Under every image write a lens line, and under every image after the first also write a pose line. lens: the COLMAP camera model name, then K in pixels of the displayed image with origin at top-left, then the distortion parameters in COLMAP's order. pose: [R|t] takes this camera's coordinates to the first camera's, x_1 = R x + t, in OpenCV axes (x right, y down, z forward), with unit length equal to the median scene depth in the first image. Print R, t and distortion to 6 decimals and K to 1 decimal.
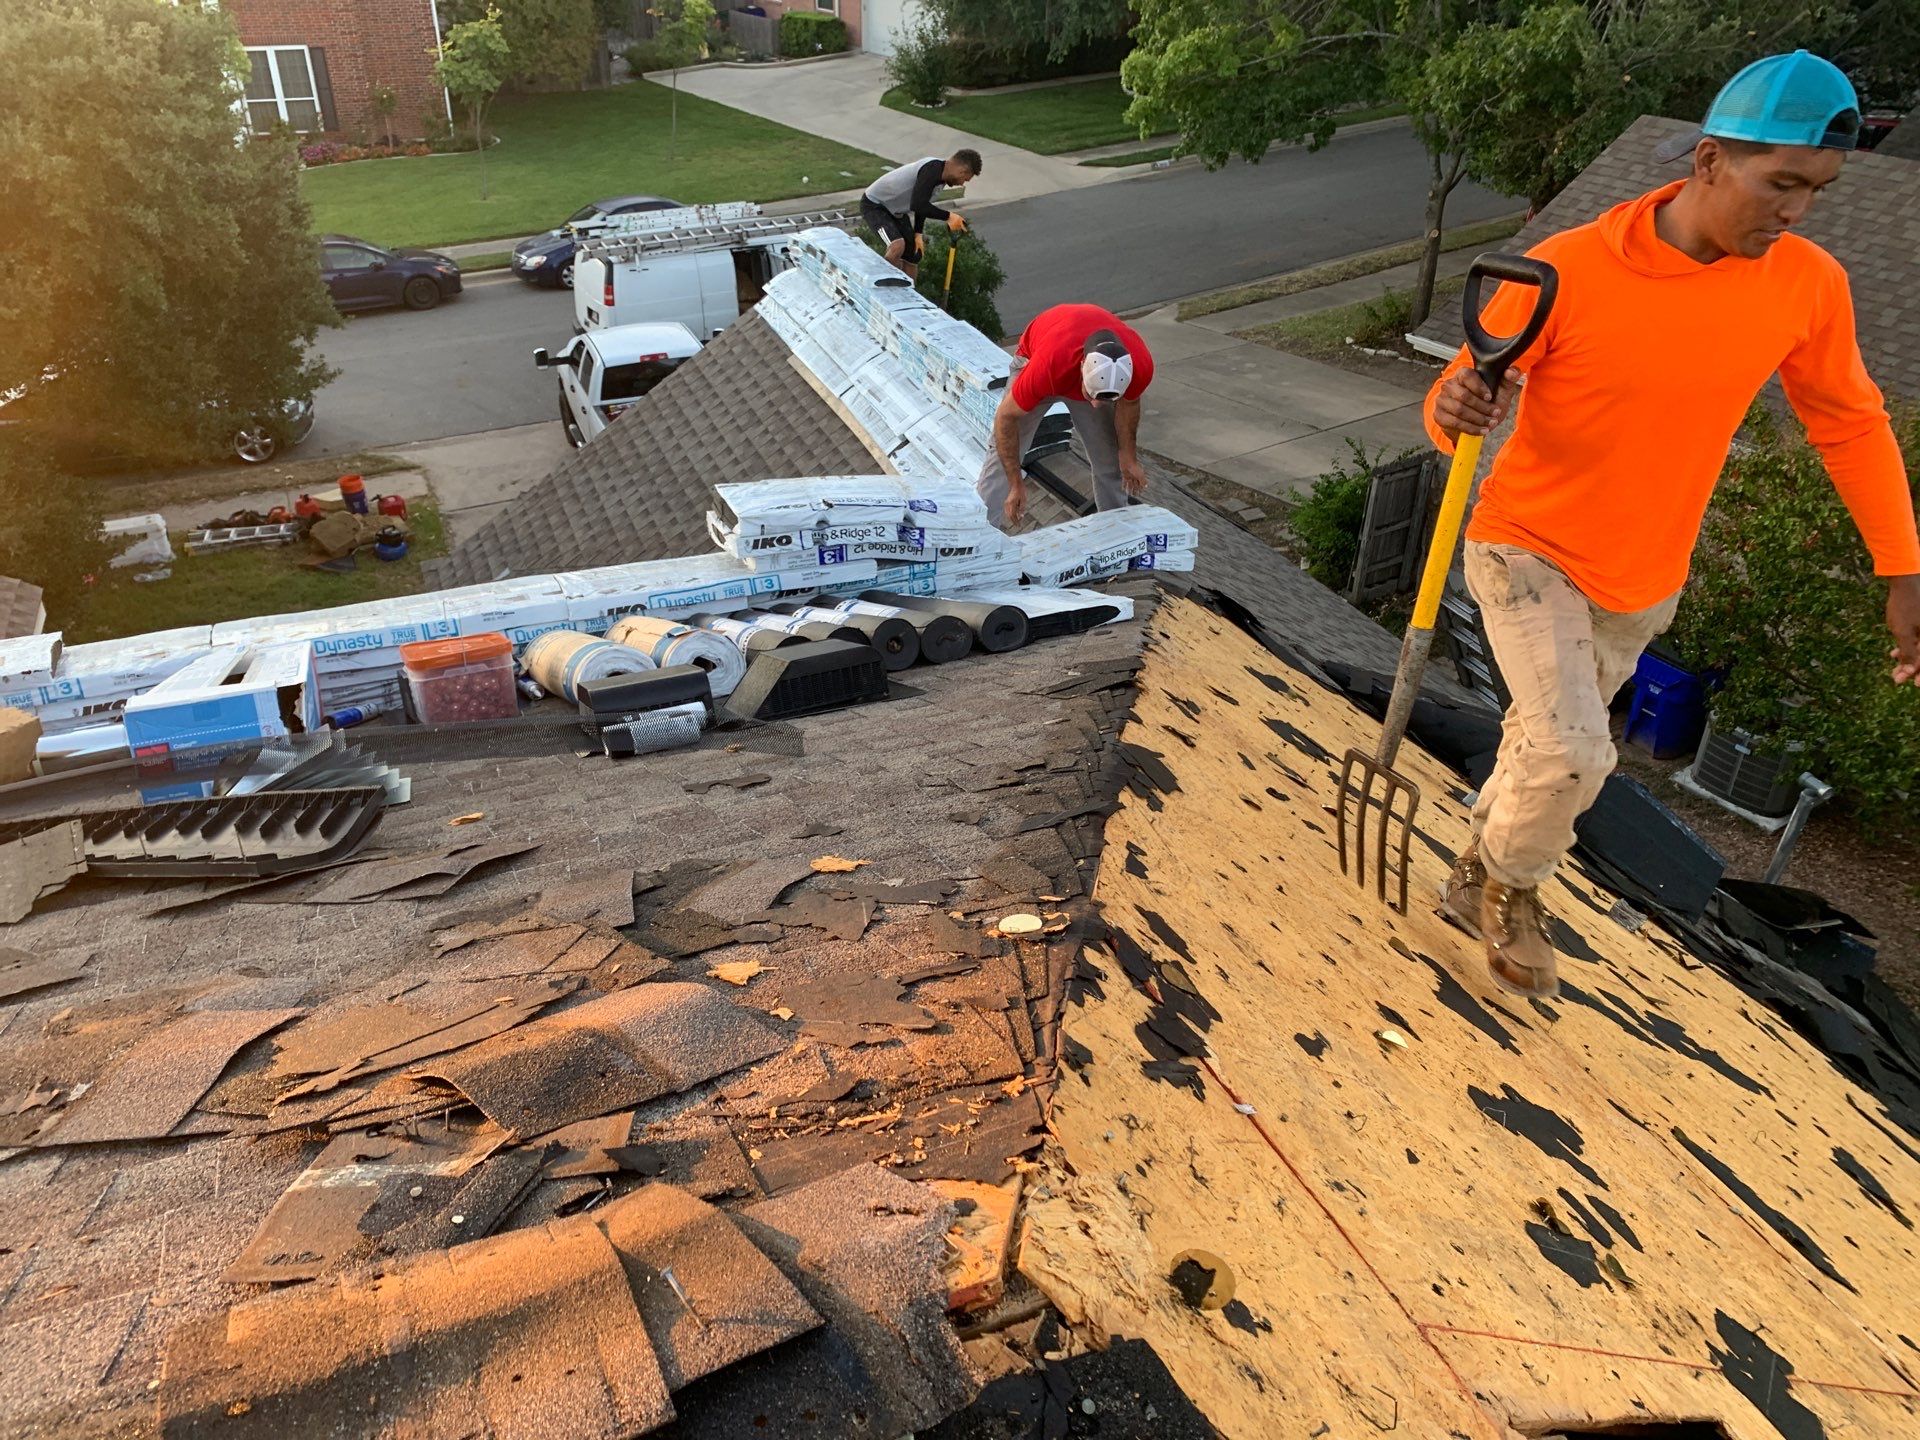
lens RADIAL K [[1469.8, 0, 903.4], [0, 1469.8, 694.0], [0, 0, 1]] dist [0.062421, -0.044482]
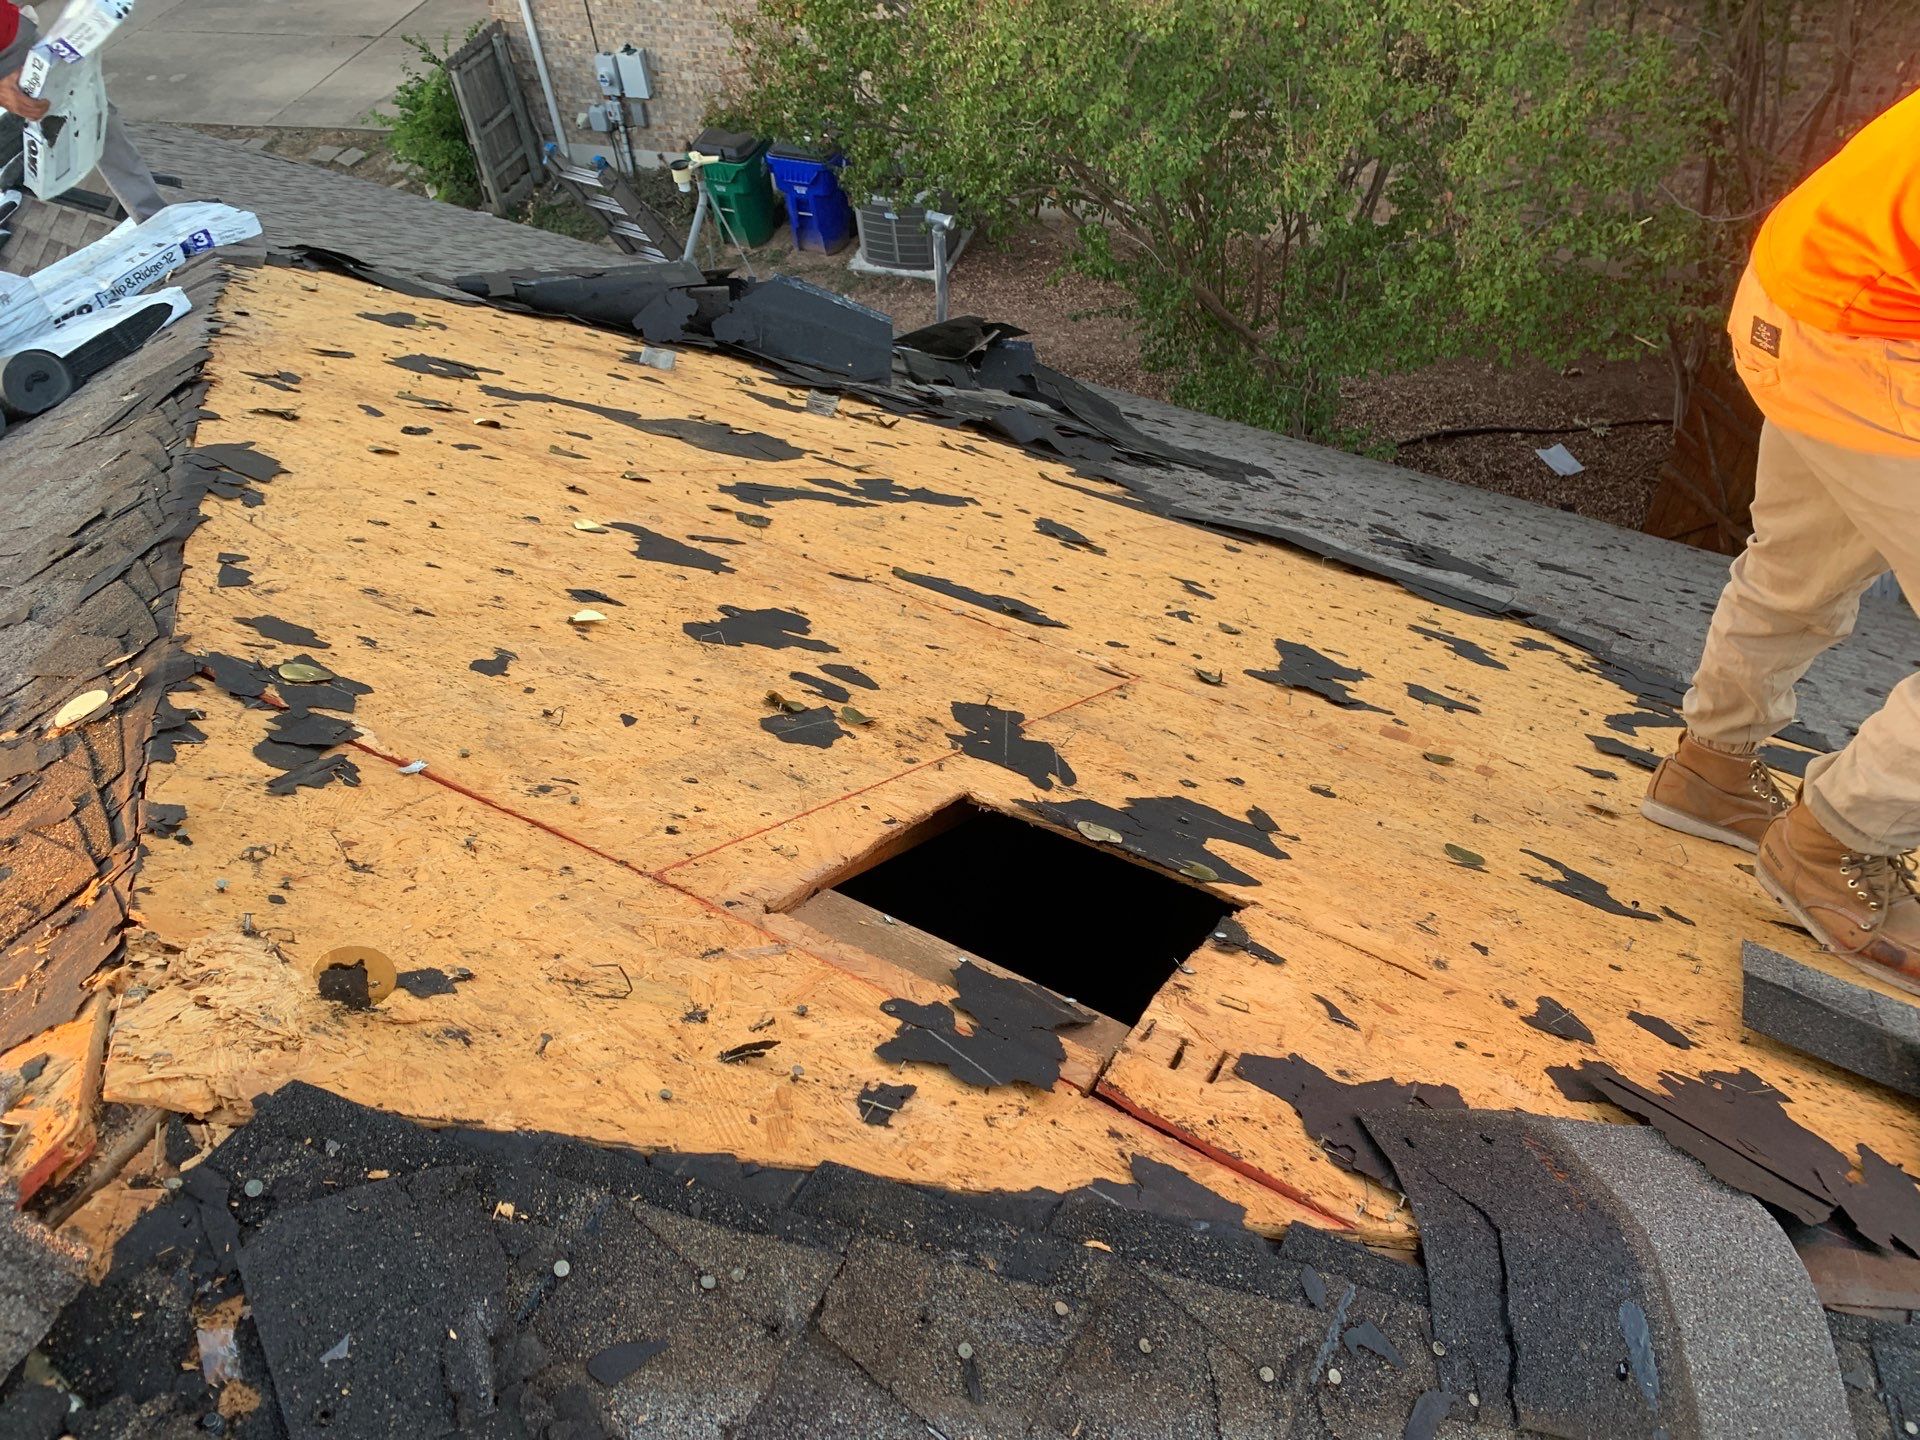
lens RADIAL K [[1485.8, 0, 973.0], [0, 1485.8, 691.9], [0, 0, 1]] dist [0.024361, -0.006381]
pose [[0.791006, -0.479449, 0.380051, 0.130967], [0.379392, 0.871728, 0.310085, 0.068329], [-0.479971, -0.101091, 0.871440, 0.058372]]
